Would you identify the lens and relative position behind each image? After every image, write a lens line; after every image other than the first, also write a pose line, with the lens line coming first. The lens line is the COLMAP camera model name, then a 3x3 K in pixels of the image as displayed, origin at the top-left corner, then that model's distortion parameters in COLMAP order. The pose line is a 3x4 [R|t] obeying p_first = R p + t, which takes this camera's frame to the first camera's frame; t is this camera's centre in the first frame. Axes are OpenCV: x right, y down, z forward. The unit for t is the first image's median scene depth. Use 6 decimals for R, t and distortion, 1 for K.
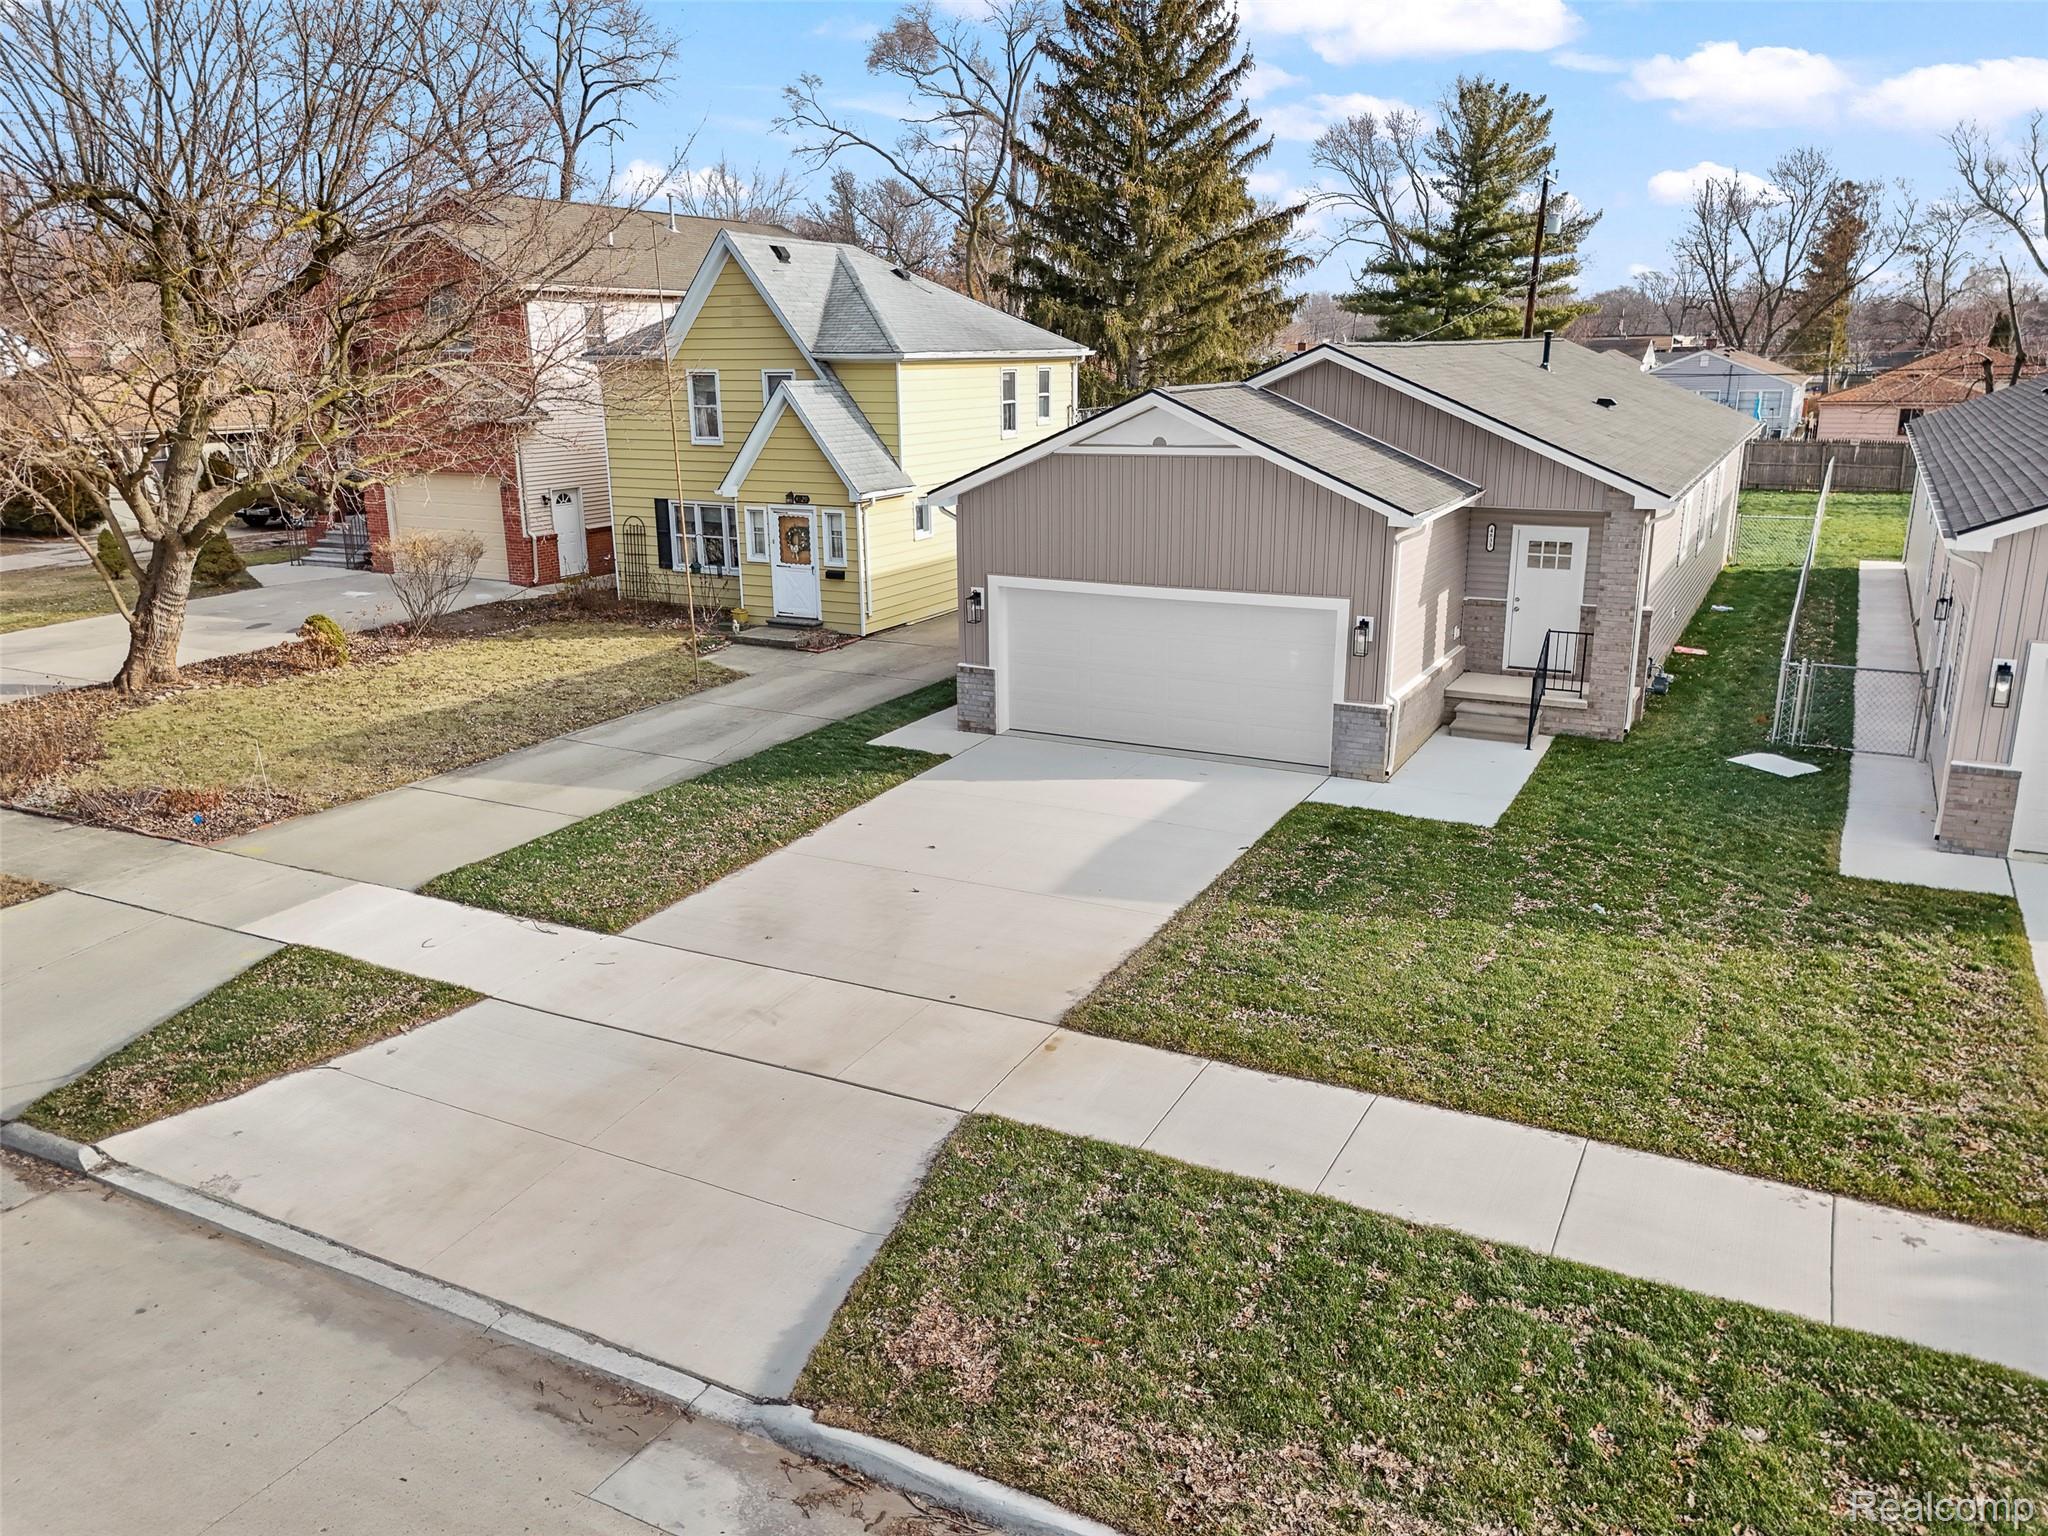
lens RADIAL K [[1527.8, 0, 1028.8], [0, 1527.8, 766.1], [0, 0, 1]] dist [0.081598, -0.074728]
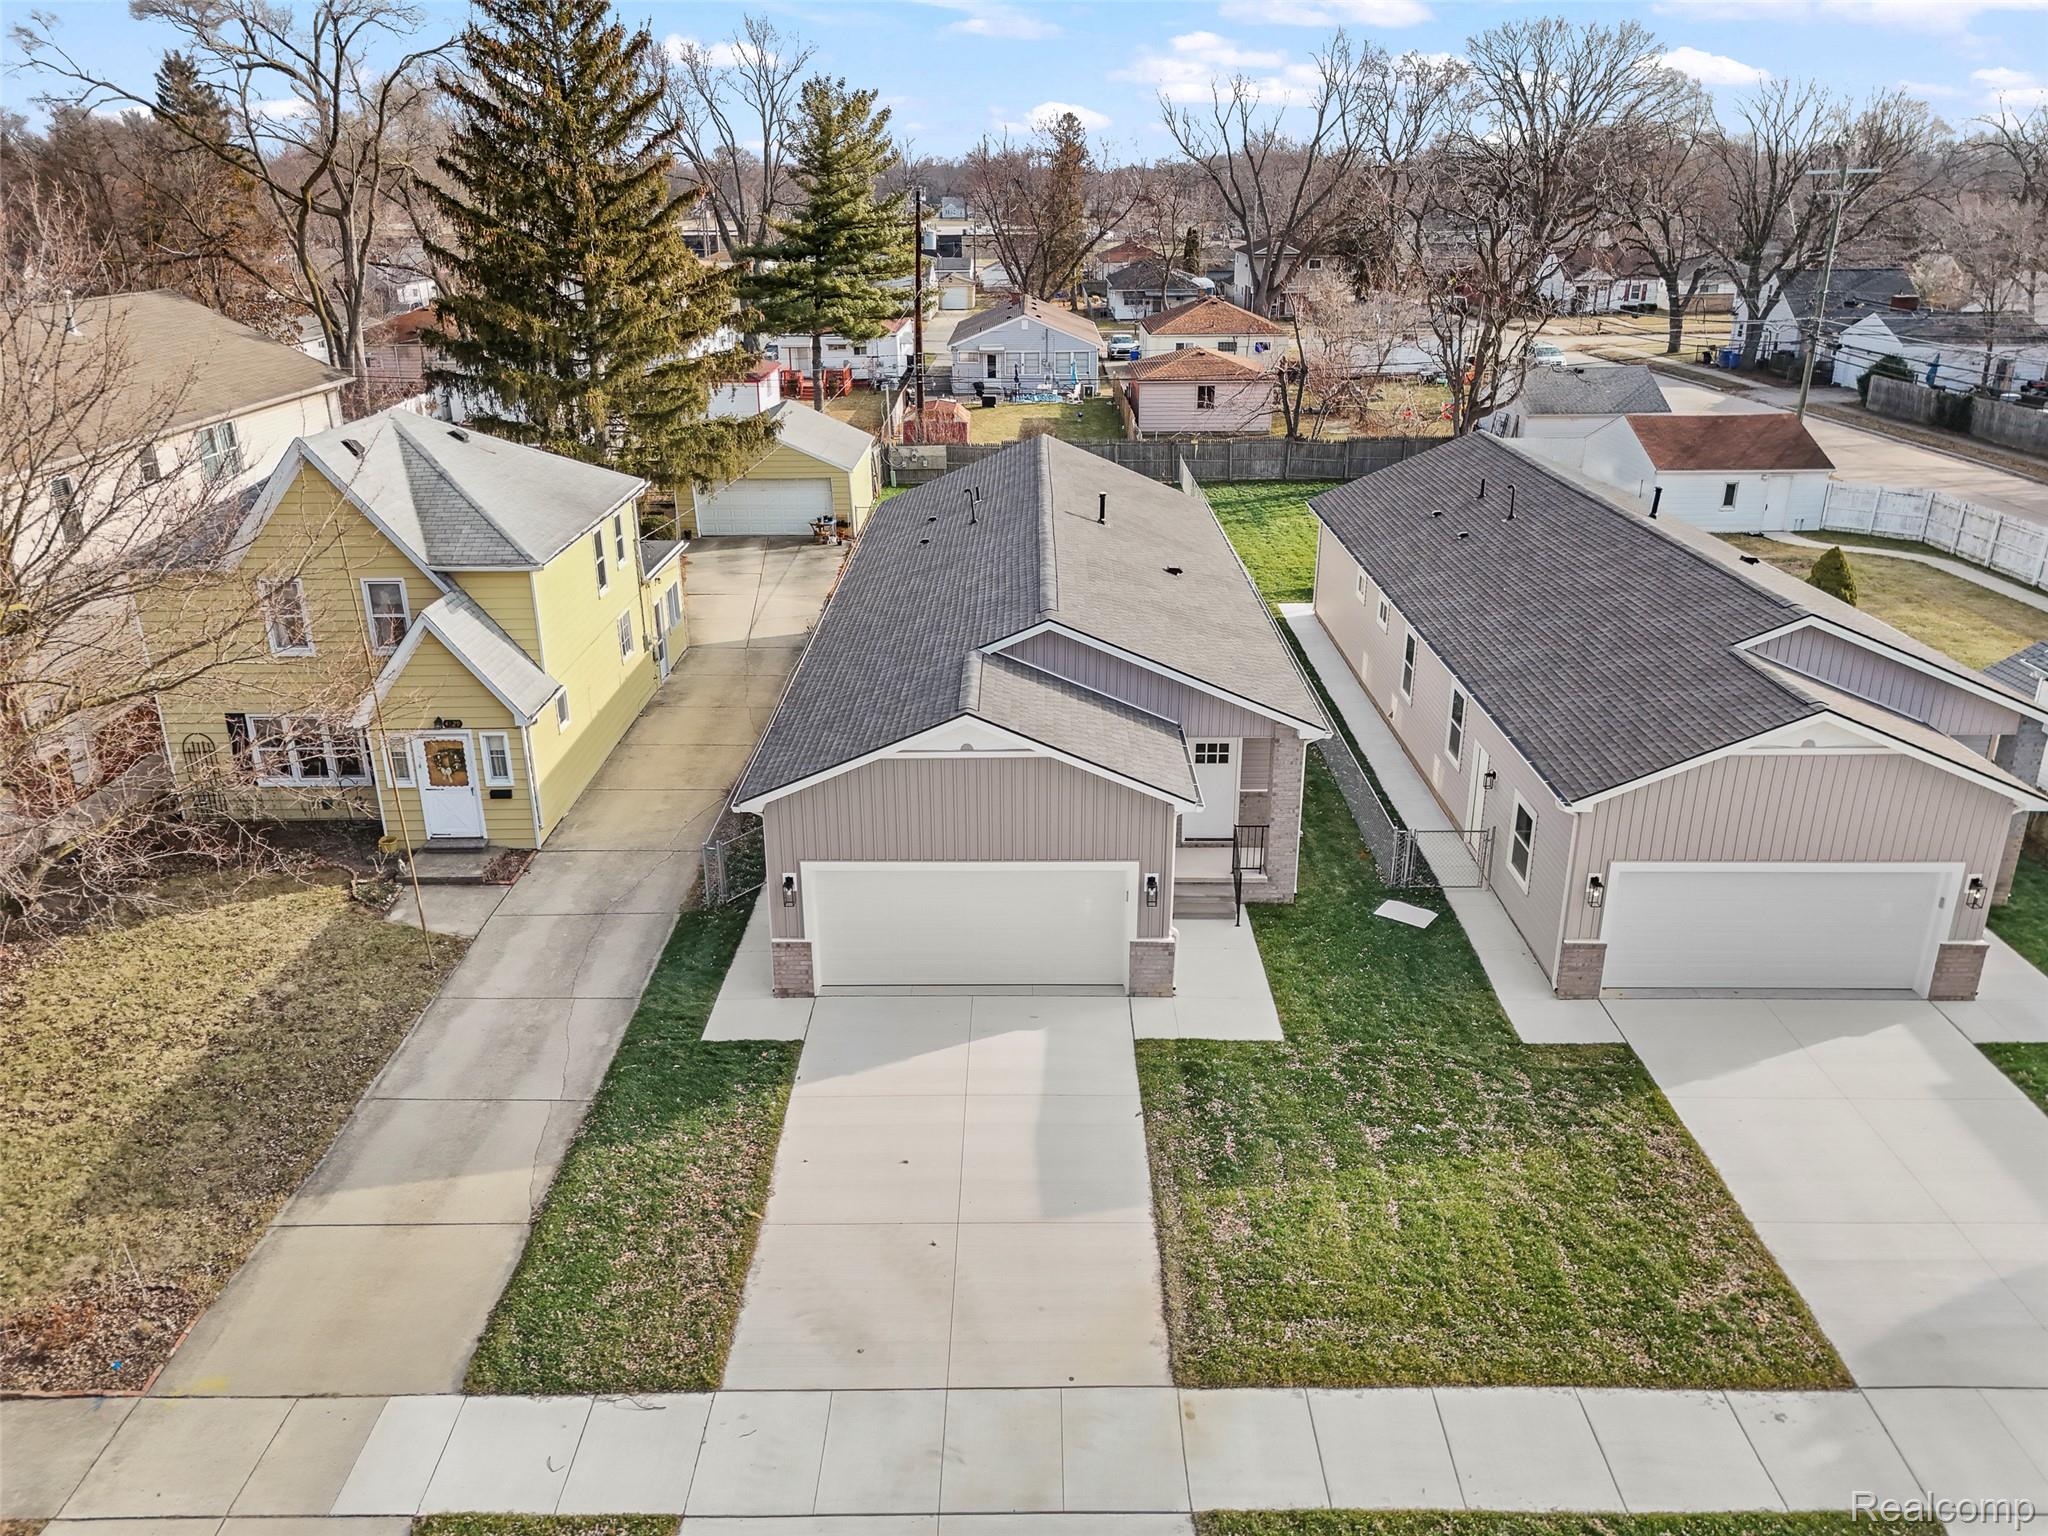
lens RADIAL K [[1504.4, 0, 1029.1], [0, 1504.4, 762.8], [0, 0, 1]] dist [0.081839, -0.073914]
pose [[0.887787, -0.160761, 0.431265, -0.414705], [0.118594, 0.985277, 0.123144, -0.383762], [-0.444712, -0.058180, 0.893782, -0.029264]]
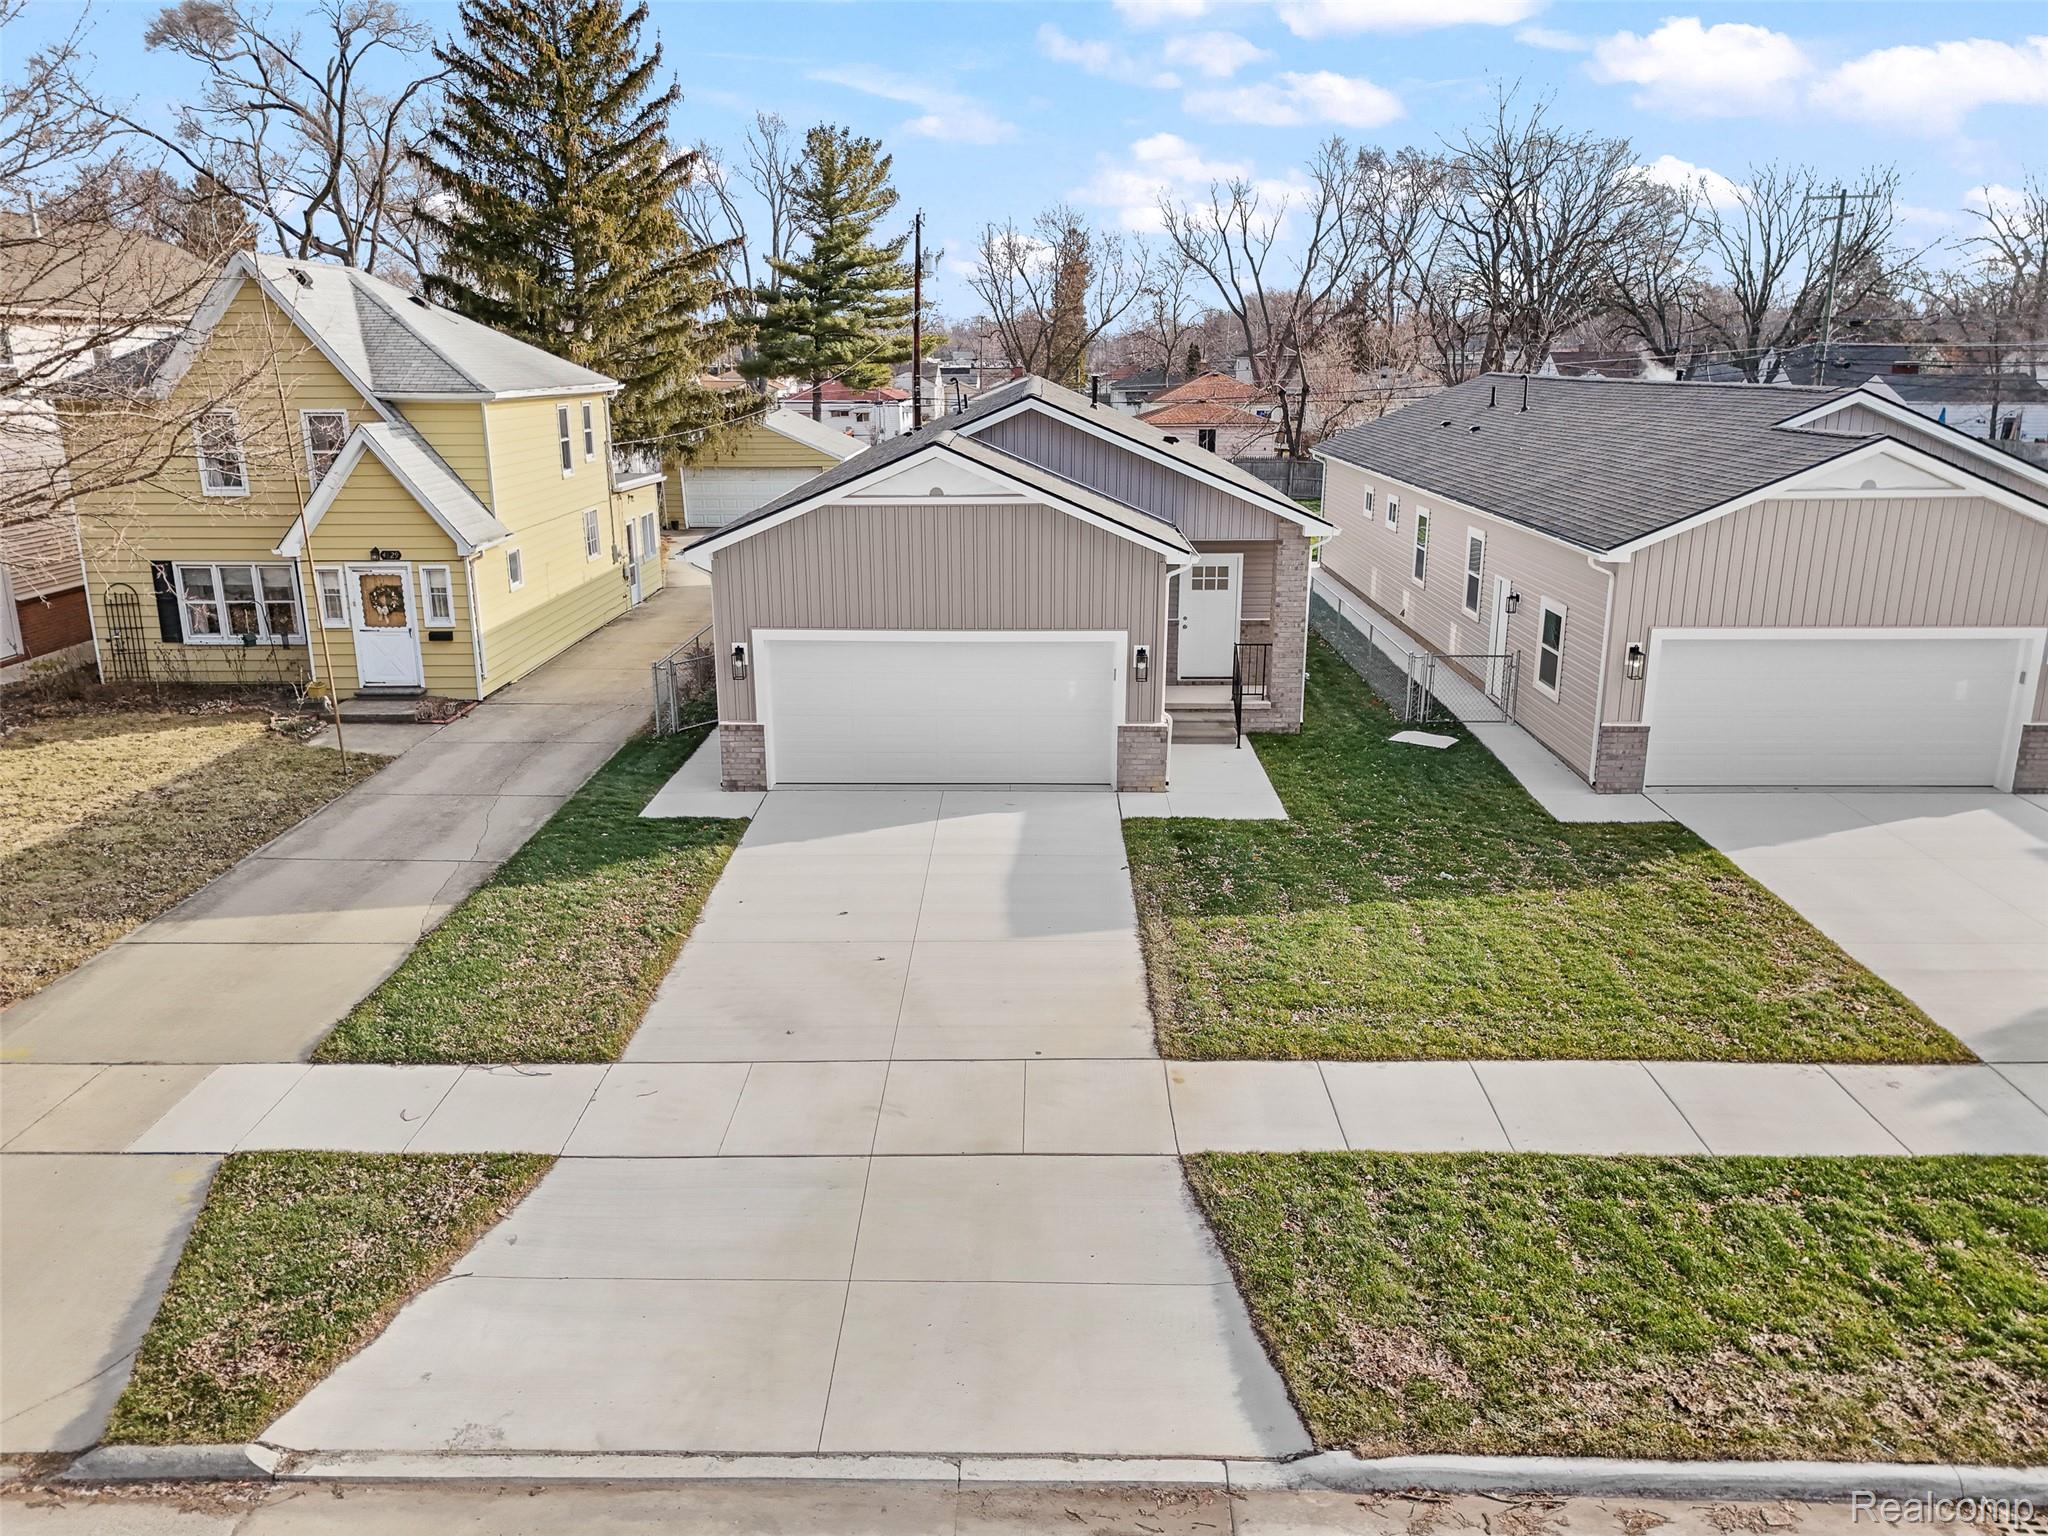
lens RADIAL K [[1504.4, 0, 1029.1], [0, 1504.4, 762.8], [0, 0, 1]] dist [0.081839, -0.073914]
pose [[0.890503, -0.112647, 0.440813, -0.379378], [0.115112, 0.993125, 0.021245, -0.050742], [-0.440176, 0.031824, 0.897348, 0.072421]]
